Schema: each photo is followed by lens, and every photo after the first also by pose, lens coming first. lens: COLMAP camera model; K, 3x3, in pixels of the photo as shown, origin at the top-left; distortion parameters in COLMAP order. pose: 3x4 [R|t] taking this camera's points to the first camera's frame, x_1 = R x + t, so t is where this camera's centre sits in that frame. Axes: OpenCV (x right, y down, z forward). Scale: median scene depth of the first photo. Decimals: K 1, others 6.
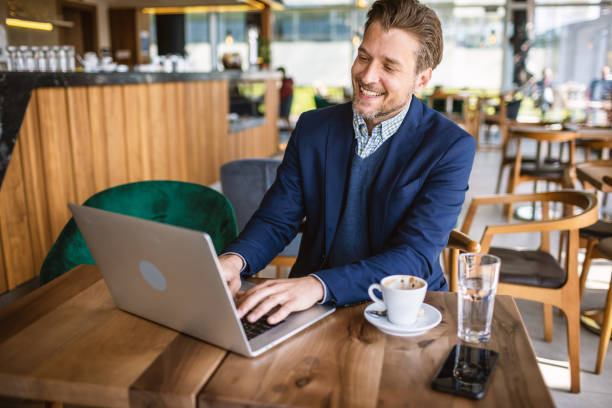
lens RADIAL K [[579.1, 0, 305.8], [0, 579.1, 204.0], [0, 0, 1]] dist [-0.016416, -0.006040]
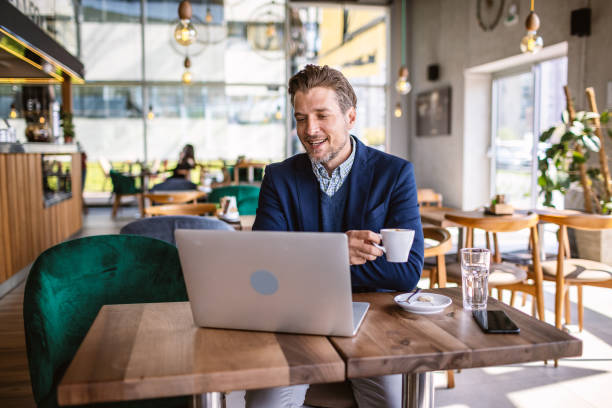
lens RADIAL K [[579.1, 0, 305.8], [0, 579.1, 204.0], [0, 0, 1]] dist [-0.016416, -0.006040]
pose [[0.923052, -0.051377, 0.381229, -0.315089], [0.099753, 0.989109, -0.108229, 0.051316], [-0.371516, 0.137929, 0.918124, -0.076562]]
